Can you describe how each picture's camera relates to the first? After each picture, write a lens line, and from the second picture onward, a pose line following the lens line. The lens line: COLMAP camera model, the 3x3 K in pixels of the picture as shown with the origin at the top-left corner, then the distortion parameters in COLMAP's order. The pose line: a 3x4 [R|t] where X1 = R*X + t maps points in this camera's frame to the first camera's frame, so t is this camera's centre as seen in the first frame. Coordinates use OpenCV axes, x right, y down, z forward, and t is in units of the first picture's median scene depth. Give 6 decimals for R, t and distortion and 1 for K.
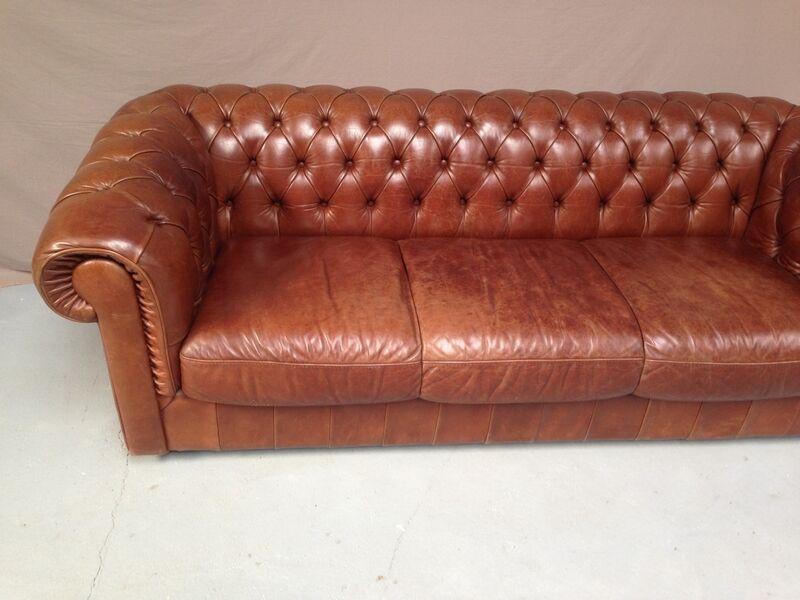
lens RADIAL K [[735.8, 0, 402.1], [0, 735.8, 298.0], [0, 0, 1]] dist [0.103089, -0.100651]
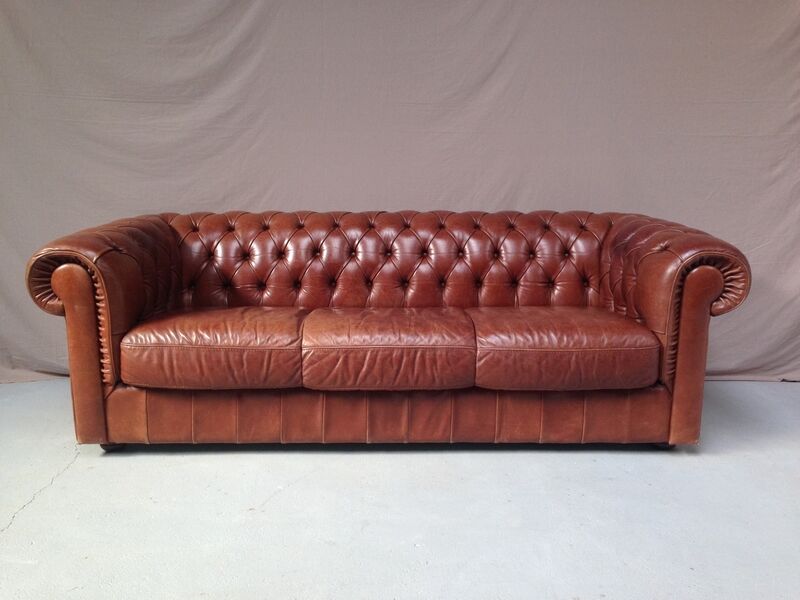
lens RADIAL K [[735.8, 0, 402.1], [0, 735.8, 298.0], [0, 0, 1]] dist [0.103089, -0.100651]
pose [[0.995275, -0.037517, -0.089551, 0.314138], [-0.002180, 0.913461, -0.406921, 0.517655], [0.097068, 0.405193, 0.909063, -0.202213]]
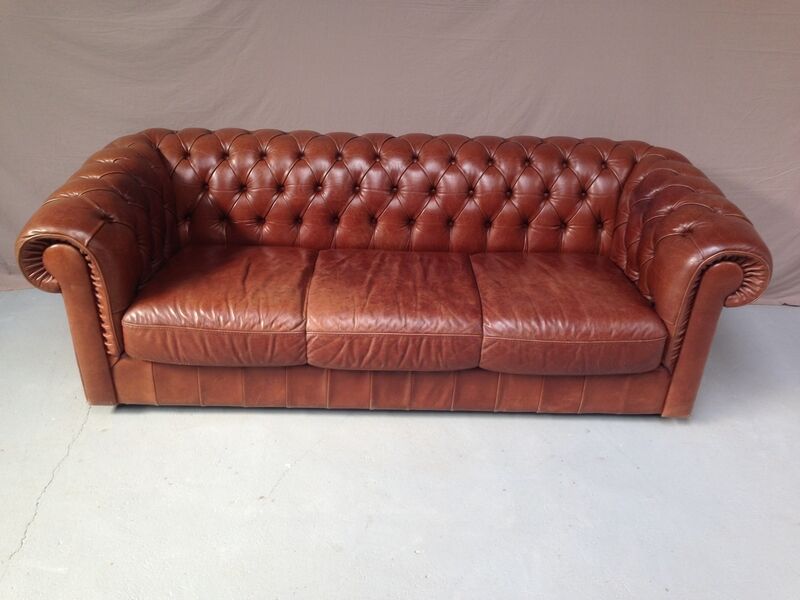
lens RADIAL K [[735.8, 0, 402.1], [0, 735.8, 298.0], [0, 0, 1]] dist [0.103089, -0.100651]
pose [[0.996054, 0.019464, -0.086590, 0.295593], [-0.026941, 0.995928, -0.086032, 0.128606], [0.084563, 0.088026, 0.992522, -0.266479]]
